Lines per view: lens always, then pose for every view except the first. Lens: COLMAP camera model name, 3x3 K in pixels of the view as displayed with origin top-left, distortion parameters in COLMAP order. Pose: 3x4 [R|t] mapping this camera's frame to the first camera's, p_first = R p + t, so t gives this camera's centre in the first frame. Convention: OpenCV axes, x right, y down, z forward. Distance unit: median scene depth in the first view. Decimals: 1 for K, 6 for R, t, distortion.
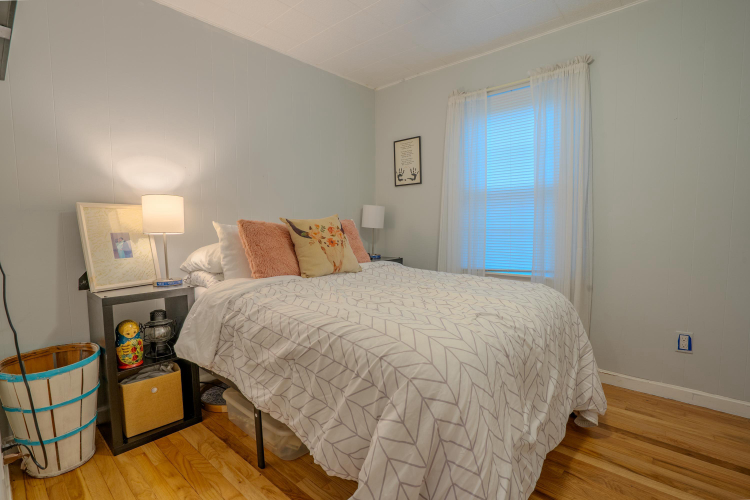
lens RADIAL K [[359.4, 0, 375.0], [0, 359.4, 250.0], [0, 0, 1]] dist [-0.001809, -0.000250]
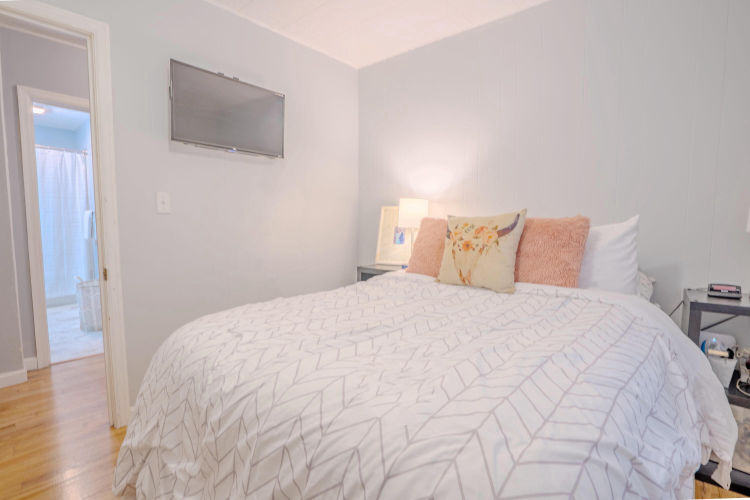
lens RADIAL K [[359.4, 0, 375.0], [0, 359.4, 250.0], [0, 0, 1]] dist [-0.001809, -0.000250]
pose [[0.023746, 0.094933, -0.995200, 0.677866], [-0.067020, 0.993393, 0.093162, -0.074079], [0.997469, 0.064486, 0.029951, 0.782736]]
